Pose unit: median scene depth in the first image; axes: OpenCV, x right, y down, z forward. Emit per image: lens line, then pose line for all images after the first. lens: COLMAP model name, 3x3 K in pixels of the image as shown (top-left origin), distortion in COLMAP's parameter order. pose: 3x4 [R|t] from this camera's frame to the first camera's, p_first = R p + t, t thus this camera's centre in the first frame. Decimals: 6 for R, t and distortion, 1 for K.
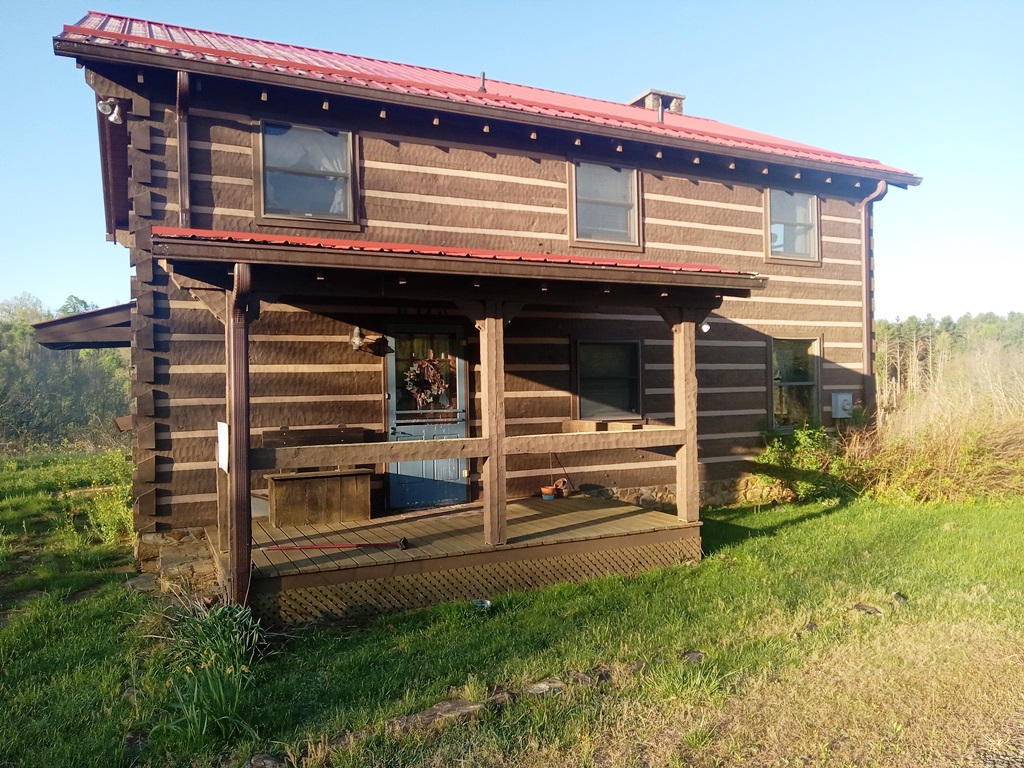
lens RADIAL K [[714.1, 0, 508.2], [0, 714.1, 377.0], [0, 0, 1]] dist [0.008135, -0.001763]
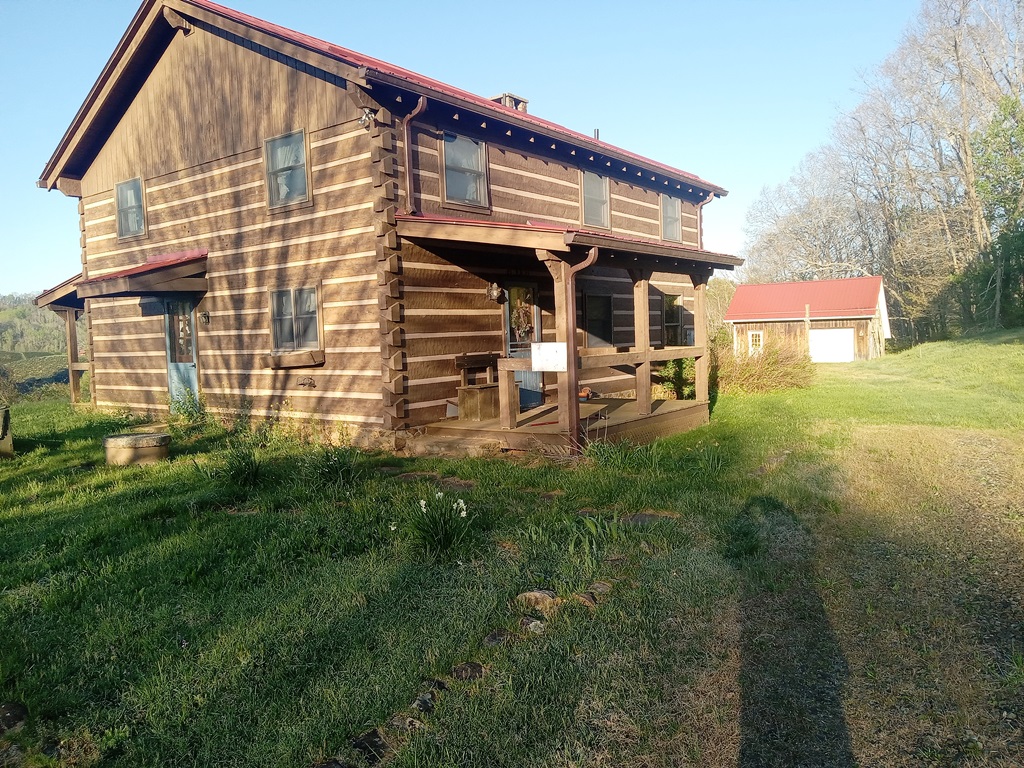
lens RADIAL K [[714.1, 0, 497.6], [0, 714.1, 363.1], [0, 0, 1]] dist [0.008135, -0.001763]
pose [[0.901885, -0.031258, 0.430844, -0.798465], [0.012473, 0.998847, 0.046356, 0.022556], [-0.431796, -0.036433, 0.901235, -0.279100]]
